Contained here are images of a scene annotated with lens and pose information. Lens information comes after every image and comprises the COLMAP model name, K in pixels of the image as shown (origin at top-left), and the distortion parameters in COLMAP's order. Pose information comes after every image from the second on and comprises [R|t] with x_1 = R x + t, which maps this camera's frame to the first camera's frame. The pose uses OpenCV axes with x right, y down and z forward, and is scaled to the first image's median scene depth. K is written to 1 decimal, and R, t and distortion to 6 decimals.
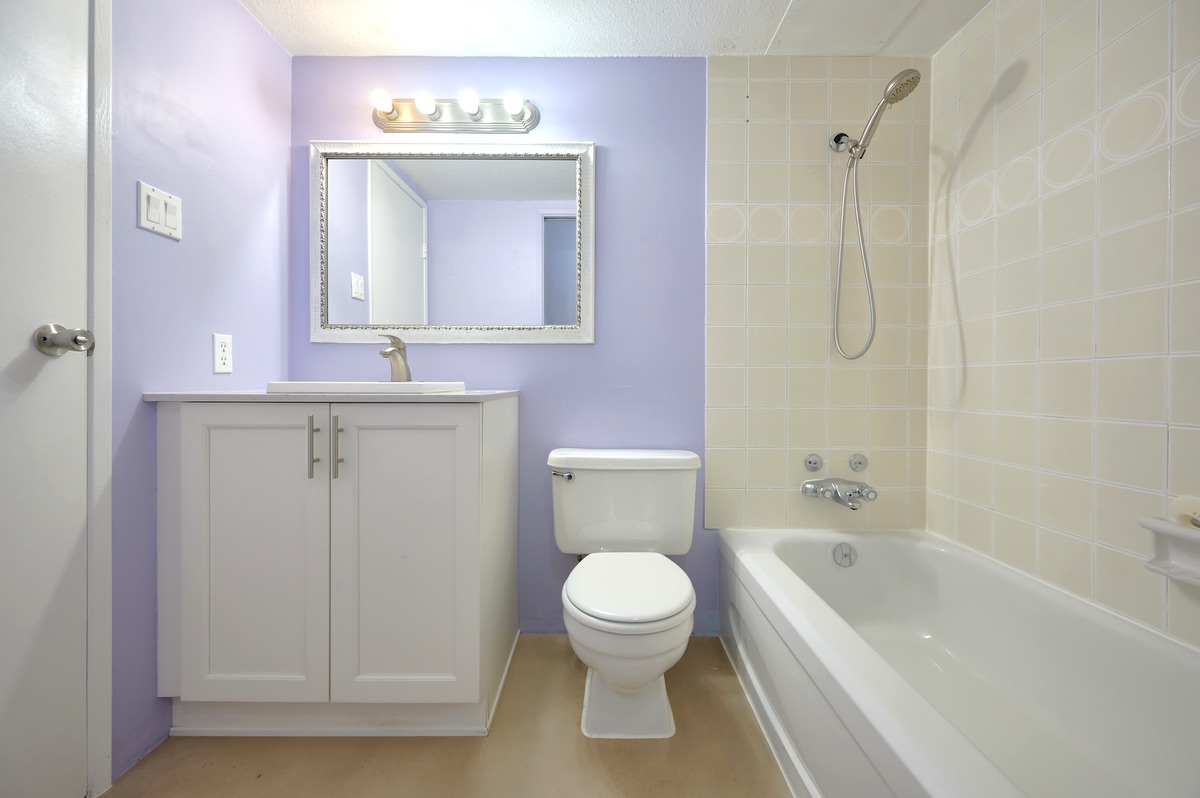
lens RADIAL K [[481.6, 0, 600.3], [0, 481.6, 367.7], [0, 0, 1]] dist [-0.001861, -0.000136]
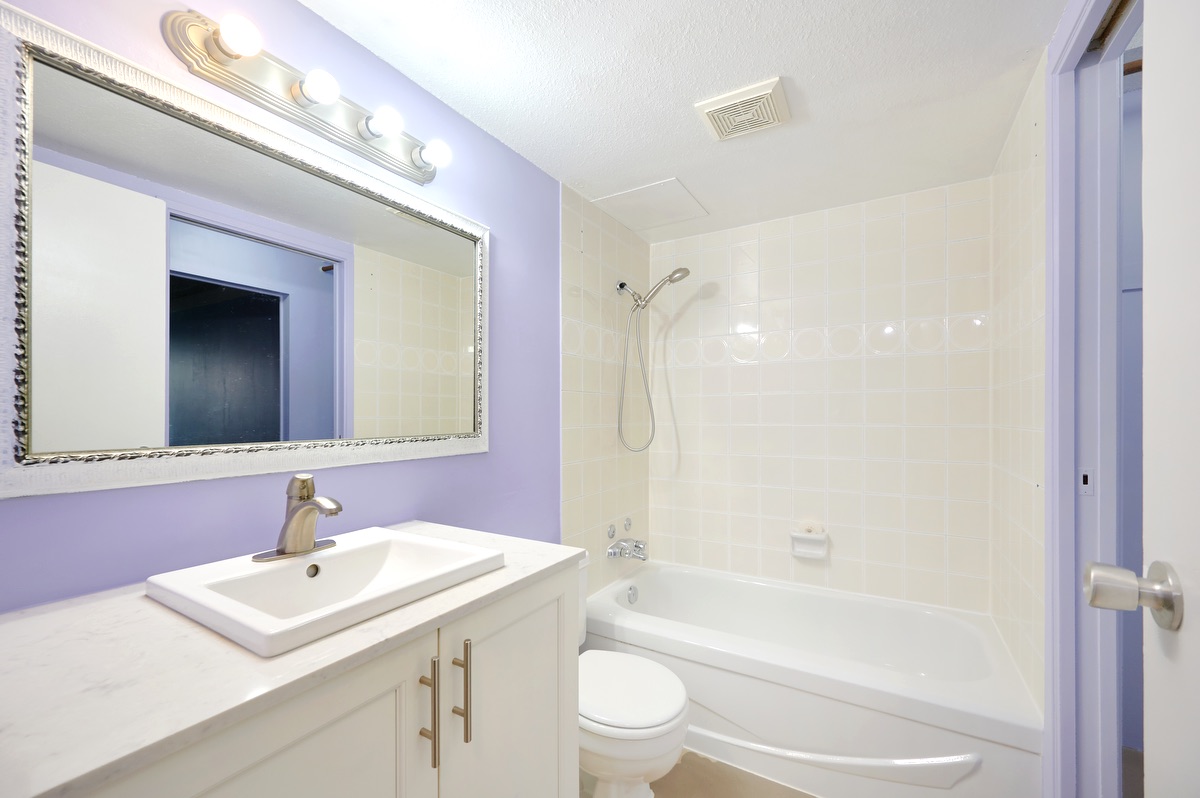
lens RADIAL K [[483.0, 0, 607.2], [0, 483.0, 393.8], [0, 0, 1]] dist [-0.000549, -0.000011]
pose [[0.501474, 0.026942, 0.864753, -0.696336], [-0.022296, 0.999586, -0.018213, -0.149388], [-0.864886, -0.010147, 0.501866, 0.359713]]
